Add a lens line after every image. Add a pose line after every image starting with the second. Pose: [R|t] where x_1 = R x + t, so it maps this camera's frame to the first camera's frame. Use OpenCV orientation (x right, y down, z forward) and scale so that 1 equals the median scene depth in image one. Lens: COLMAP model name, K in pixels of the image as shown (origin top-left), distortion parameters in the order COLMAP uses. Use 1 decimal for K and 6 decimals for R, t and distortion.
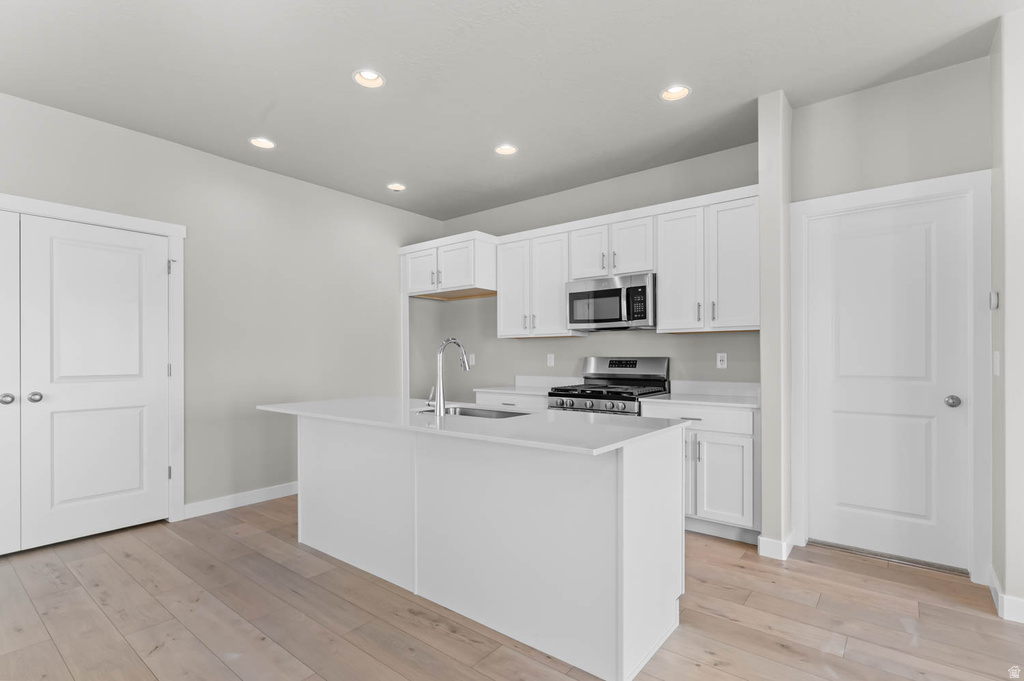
lens RADIAL K [[489.7, 0, 514.3], [0, 489.7, 357.0], [0, 0, 1]] dist [0.000857, 0.000253]
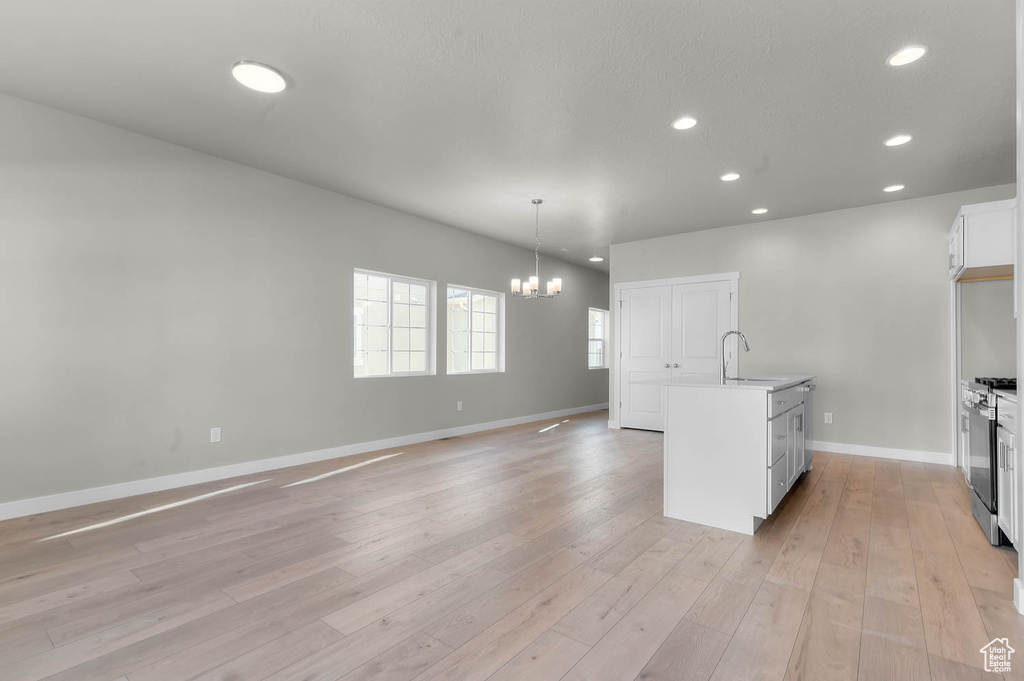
lens RADIAL K [[474.0, 0, 515.3], [0, 474.0, 353.6], [0, 0, 1]] dist [0.002601, 0.000228]
pose [[0.011690, -0.002914, -0.999927, 0.988246], [-0.007409, 0.999968, -0.003000, 0.031878], [0.999904, 0.007443, 0.011668, 0.194898]]
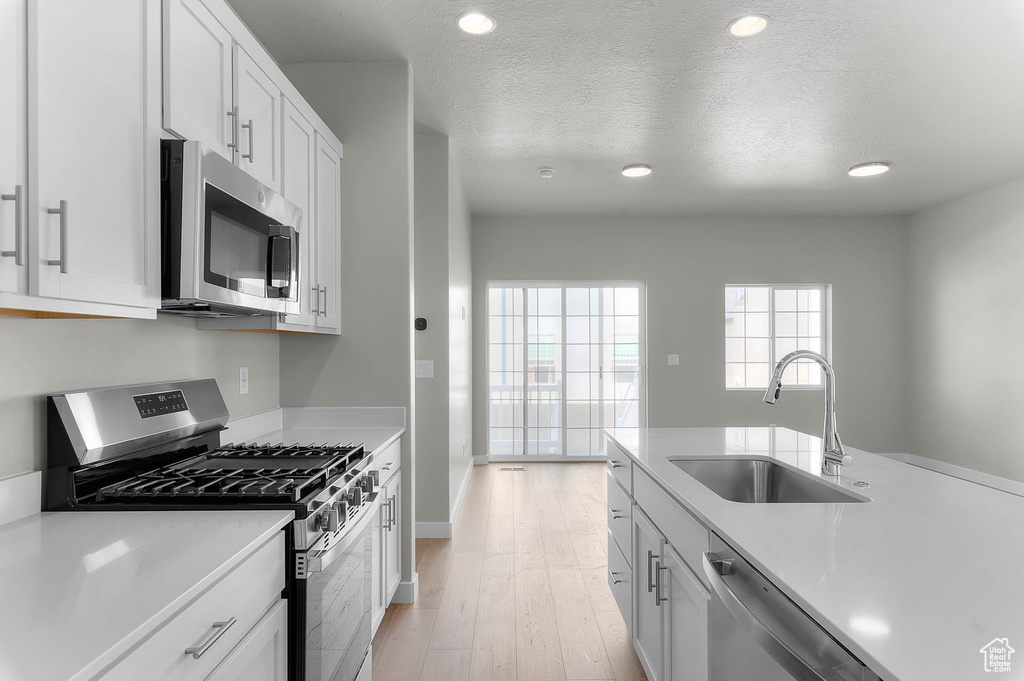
lens RADIAL K [[588.8, 0, 512.0], [0, 588.8, 340.5], [0, 0, 1]] dist [-0.000250, -0.000202]
pose [[-0.625609, 0.012668, 0.780034, -0.330498], [0.005032, 0.999913, -0.012203, -0.030450], [-0.780121, -0.003709, -0.625618, 1.231150]]
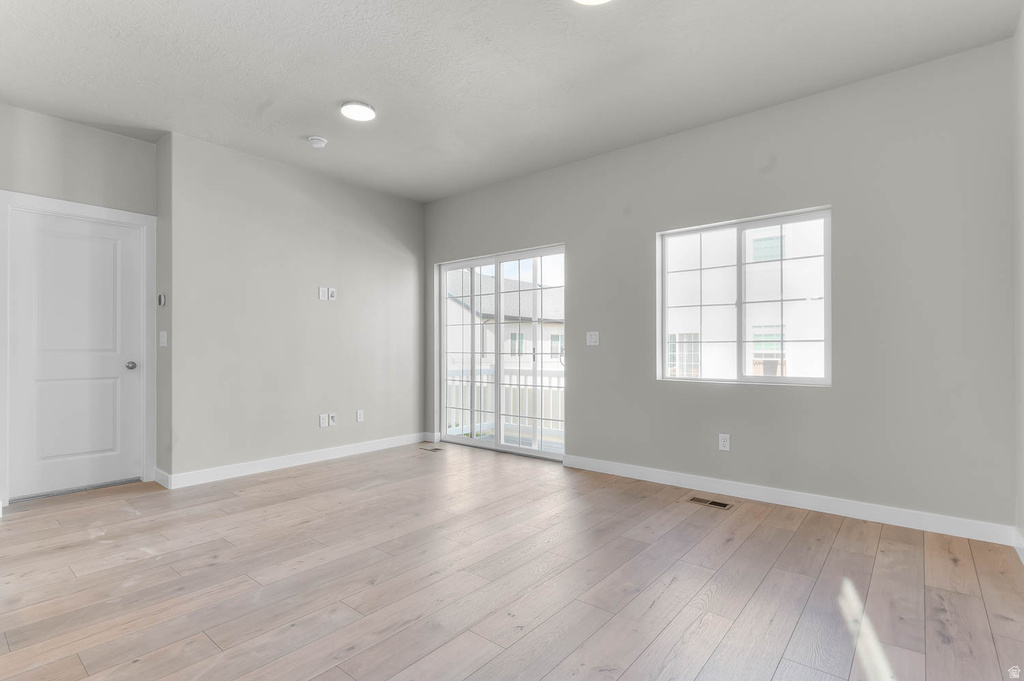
lens RADIAL K [[491.0, 0, 517.9], [0, 491.0, 346.1], [0, 0, 1]] dist [-0.002984, -0.000084]
pose [[0.014777, 0.007058, 0.999866, -0.415695], [0.004703, 0.999964, -0.007128, 0.035917], [-0.999880, 0.004808, 0.014744, -0.135283]]
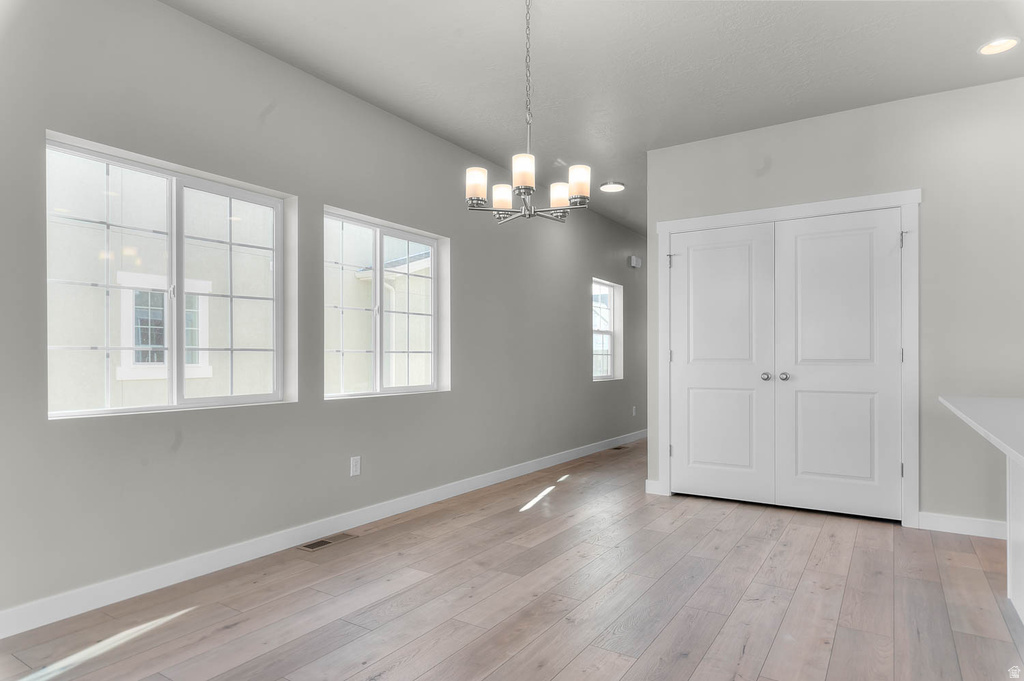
lens RADIAL K [[584.3, 0, 516.1], [0, 584.3, 359.6], [0, 0, 1]] dist [-0.001652, -0.000813]
pose [[0.100151, 0.002201, -0.994970, 0.279597], [-0.001849, 0.999996, 0.002026, 0.033126], [0.994971, 0.001637, 0.100155, 0.188884]]
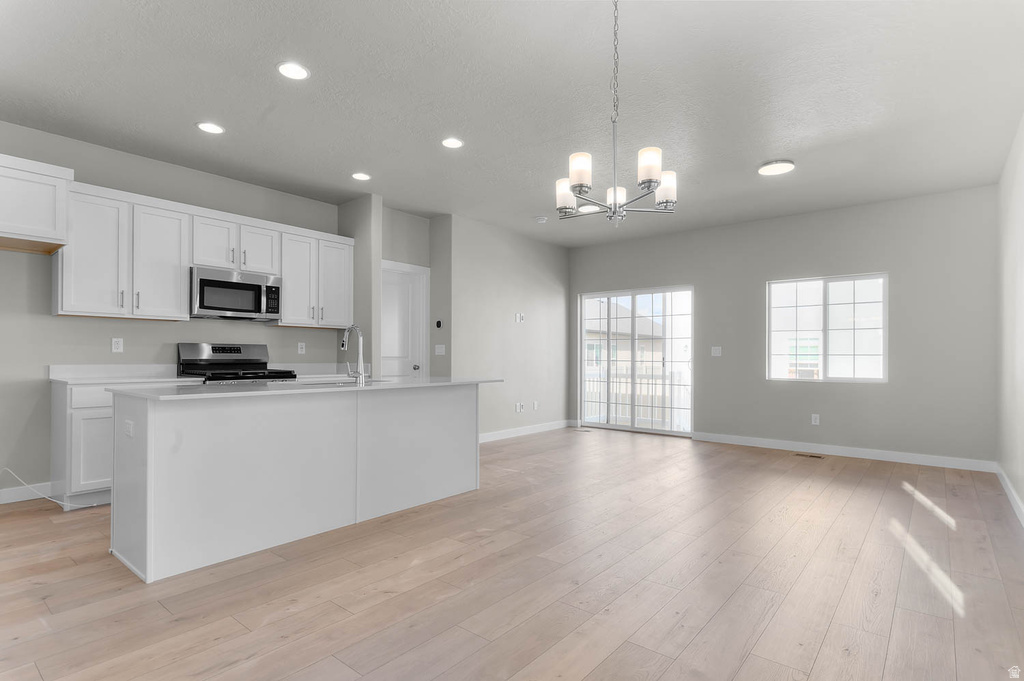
lens RADIAL K [[513.0, 0, 512.9], [0, 513.0, 355.2], [0, 0, 1]] dist [-0.000164, -0.000821]
pose [[0.019549, 0.004571, 0.999798, -1.052517], [-0.003138, 0.999985, -0.004511, 0.033211], [-0.999804, -0.003049, 0.019563, 0.386353]]
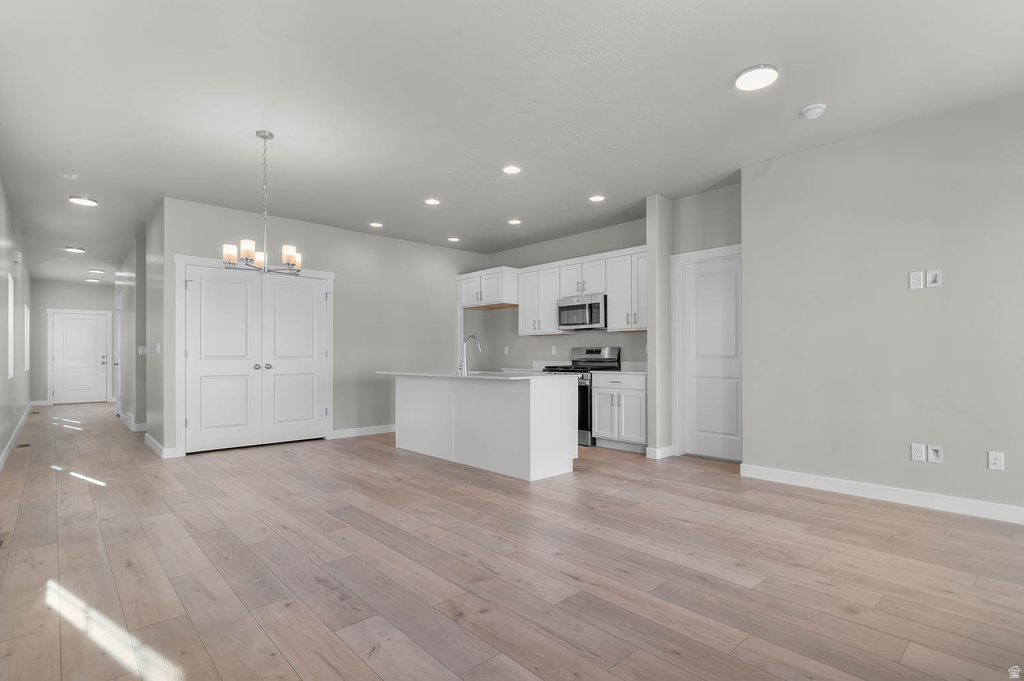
lens RADIAL K [[499.0, 0, 523.6], [0, 499.0, 354.6], [0, 0, 1]] dist [0.001017, 0.000527]
pose [[0.990165, 0.000400, -0.139901, 0.255791], [-0.001147, 0.999986, -0.005259, 0.036351], [0.139897, 0.005368, 0.990152, -0.683829]]
